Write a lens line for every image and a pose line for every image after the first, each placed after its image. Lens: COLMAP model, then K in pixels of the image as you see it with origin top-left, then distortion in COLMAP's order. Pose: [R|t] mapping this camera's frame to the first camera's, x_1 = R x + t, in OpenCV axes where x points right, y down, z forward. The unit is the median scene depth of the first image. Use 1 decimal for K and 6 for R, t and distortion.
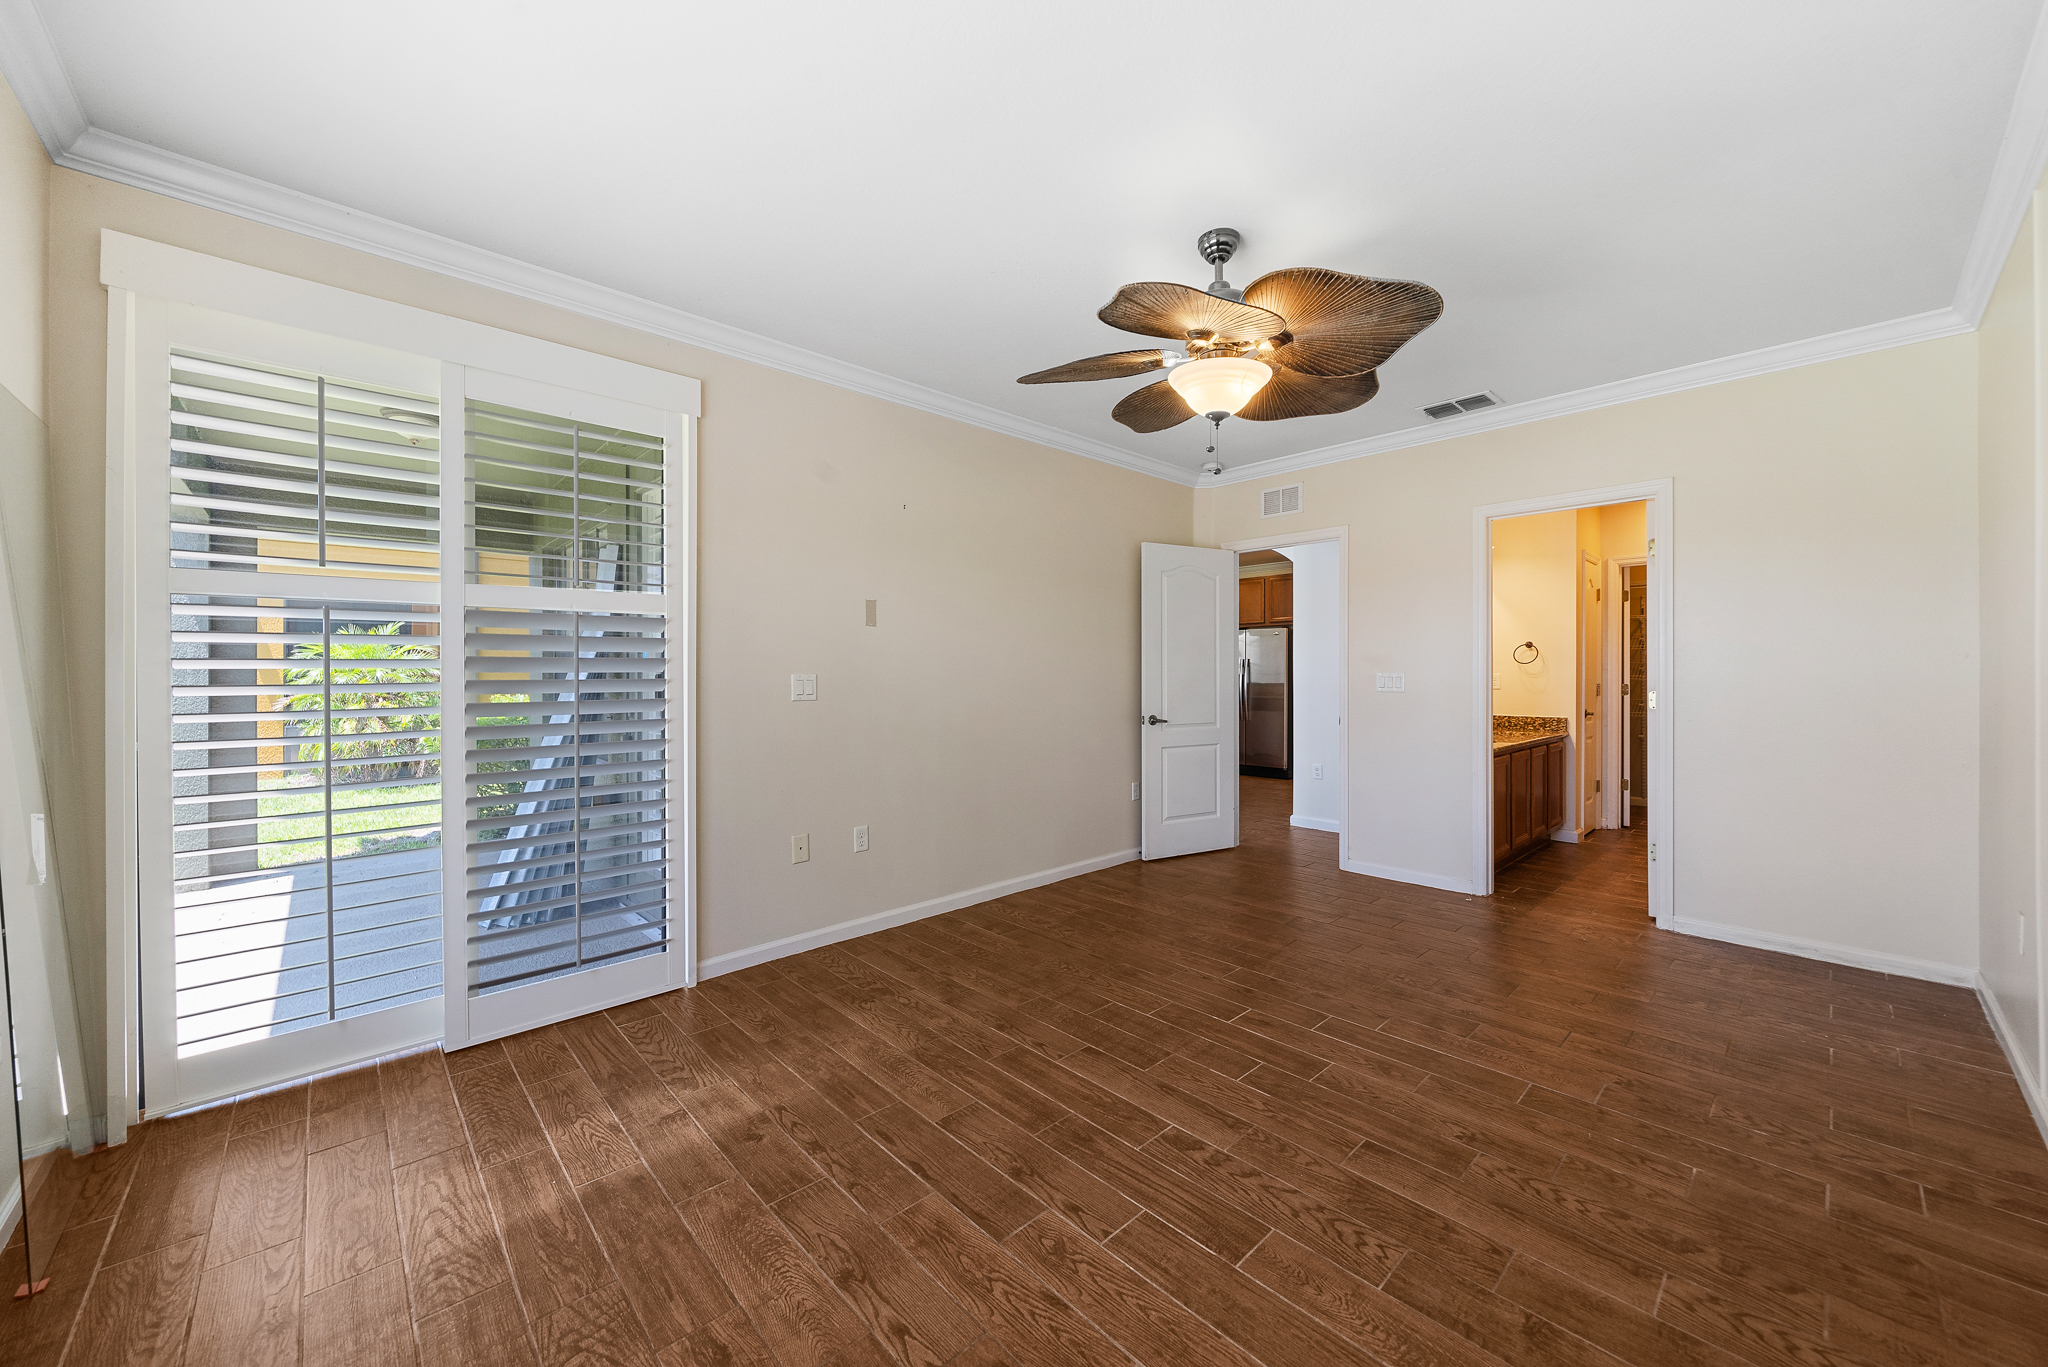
lens RADIAL K [[740.9, 0, 1014.0], [0, 740.9, 669.8], [0, 0, 1]] dist [0.001460, 0.000152]
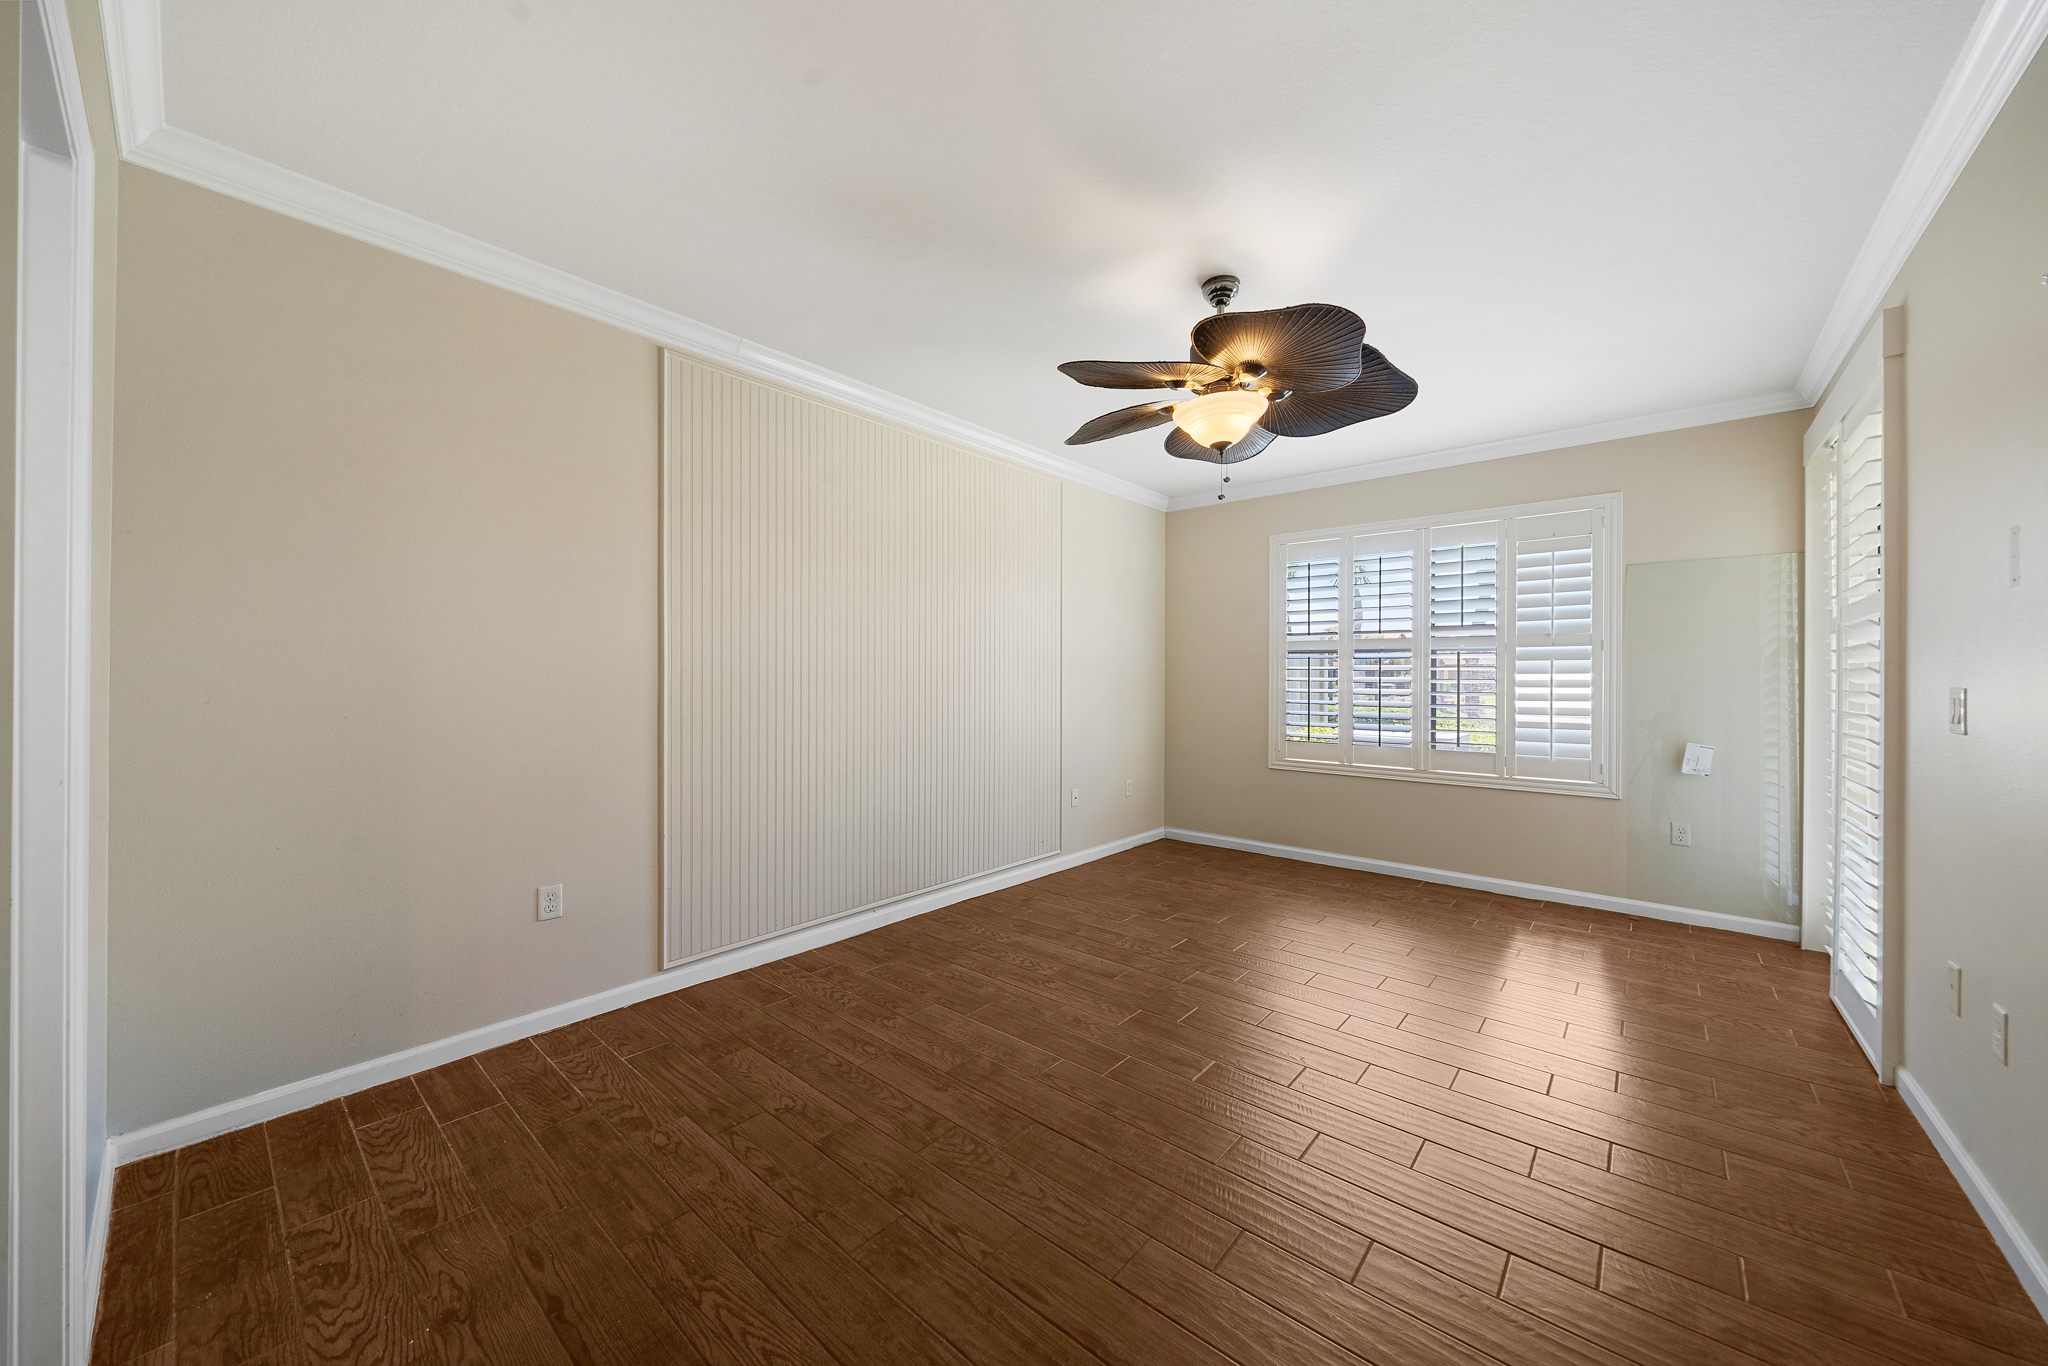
lens RADIAL K [[712.1, 0, 1019.5], [0, 712.1, 676.6], [0, 0, 1]] dist [-0.007987, 0.000385]
pose [[-0.993616, -0.001576, -0.112804, 0.841029], [-0.001725, 0.999998, 0.001222, -0.003061], [0.112802, 0.001409, -0.993617, 2.462458]]
